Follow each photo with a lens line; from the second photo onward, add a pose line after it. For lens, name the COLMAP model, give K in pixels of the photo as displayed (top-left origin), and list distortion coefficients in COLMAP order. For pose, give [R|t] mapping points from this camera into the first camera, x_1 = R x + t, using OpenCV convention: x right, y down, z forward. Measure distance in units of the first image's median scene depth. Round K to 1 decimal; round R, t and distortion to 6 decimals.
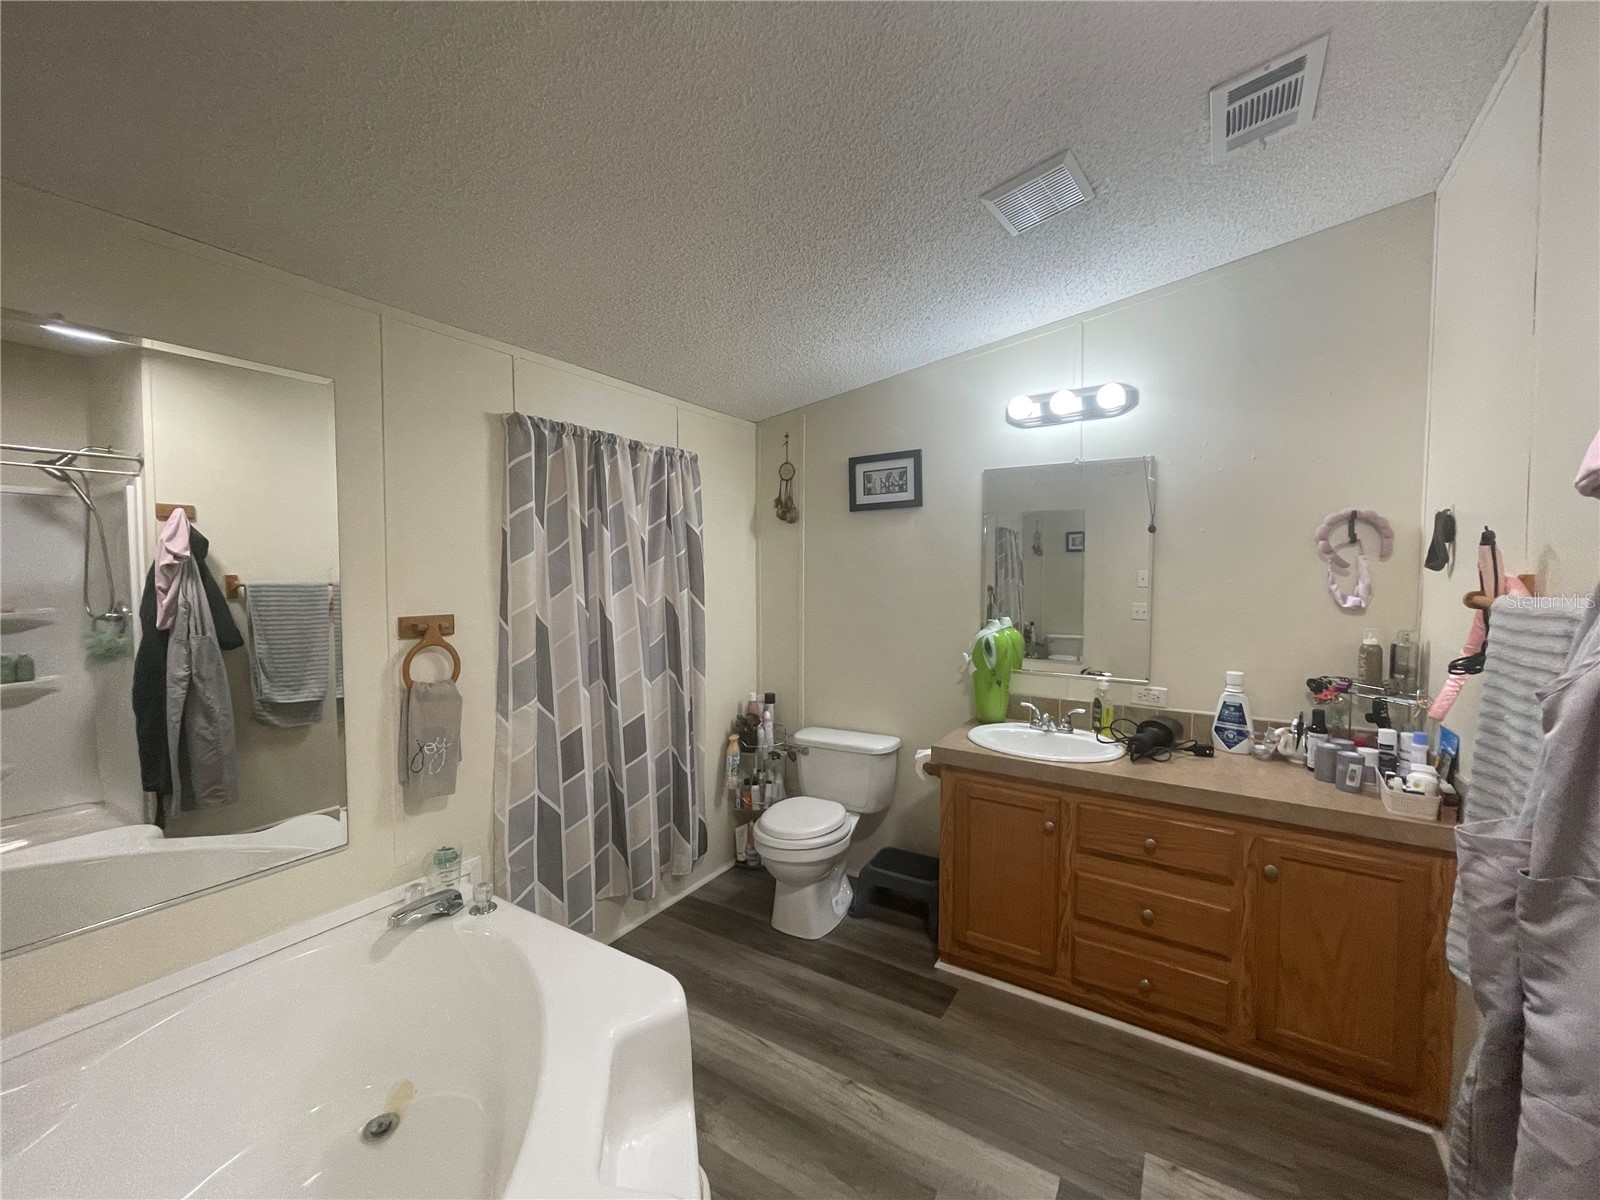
lens RADIAL K [[653.9, 0, 800.0], [0, 653.9, 600.0], [0, 0, 1]] dist [-0.001193, -0.000090]
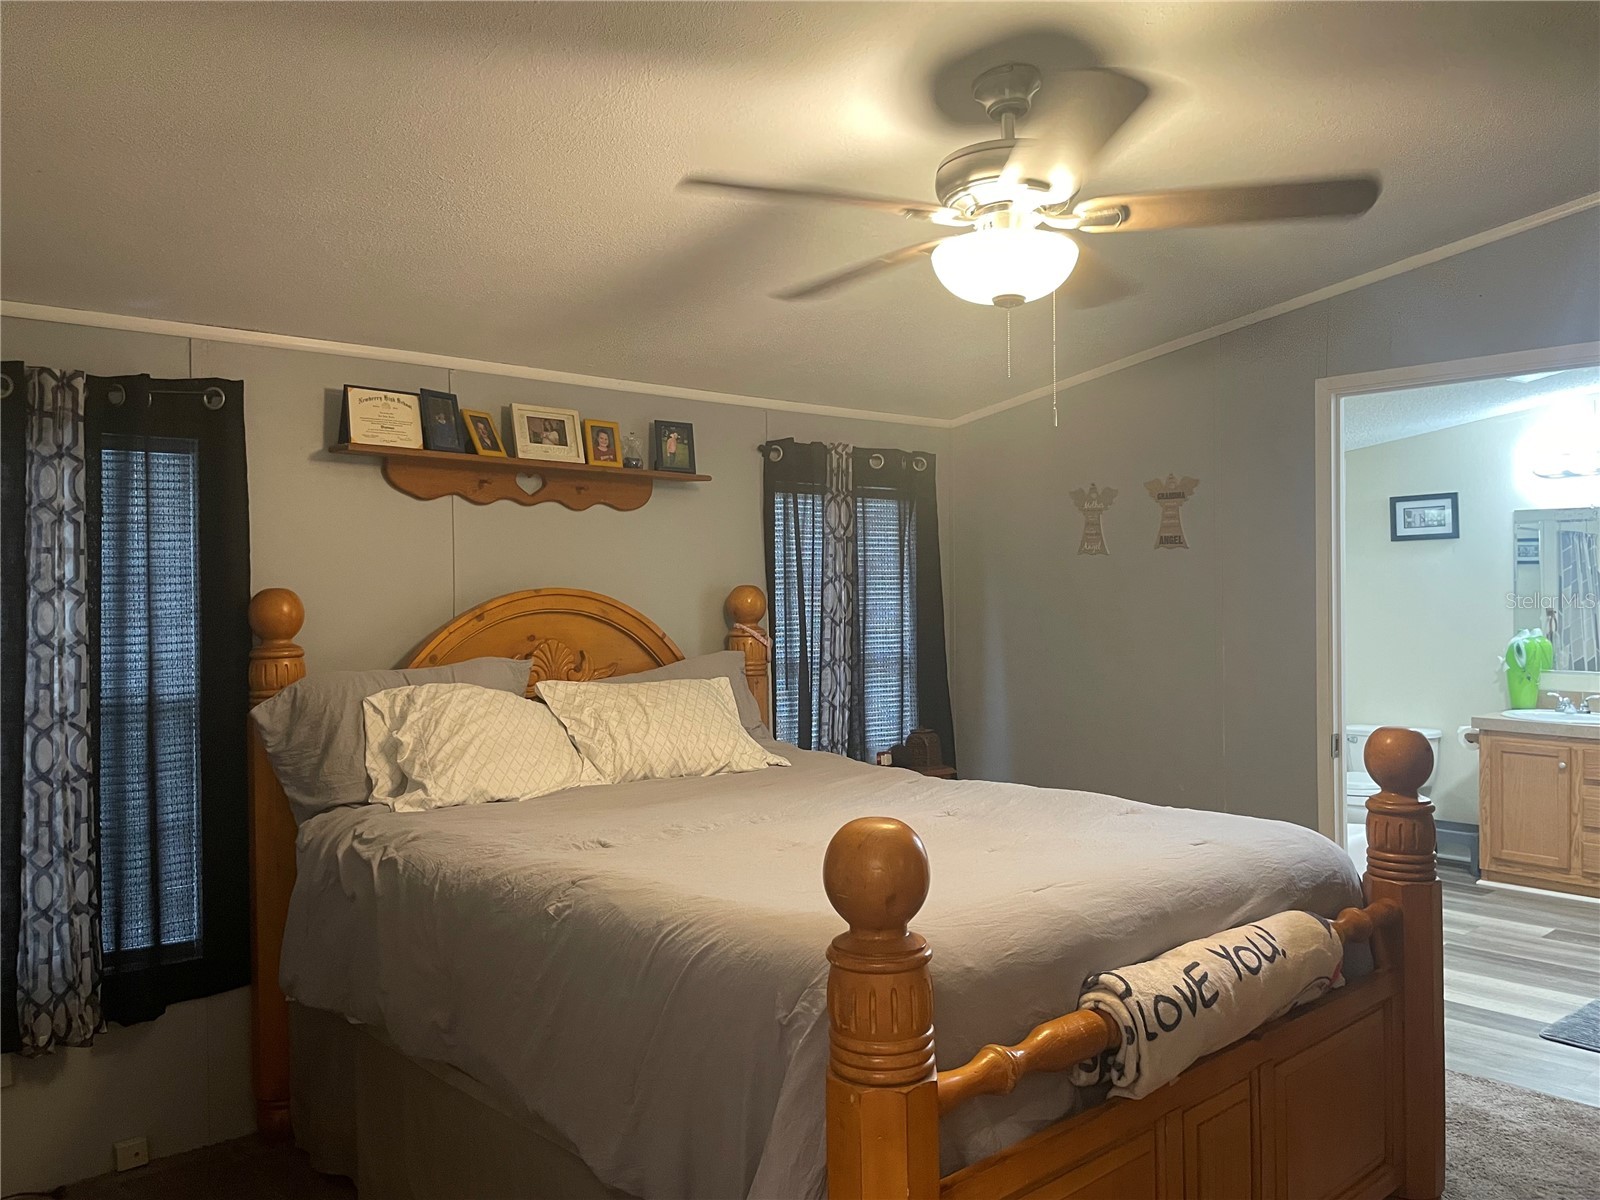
lens RADIAL K [[1212.1, 0, 796.9], [0, 1212.1, 583.6], [0, 0, 1]] dist [0.084687, -0.125538]
pose [[0.957339, -0.003378, -0.288948, -0.364446], [-0.010122, 0.998926, -0.045216, 0.062752], [0.288791, 0.046212, 0.956276, -1.687223]]
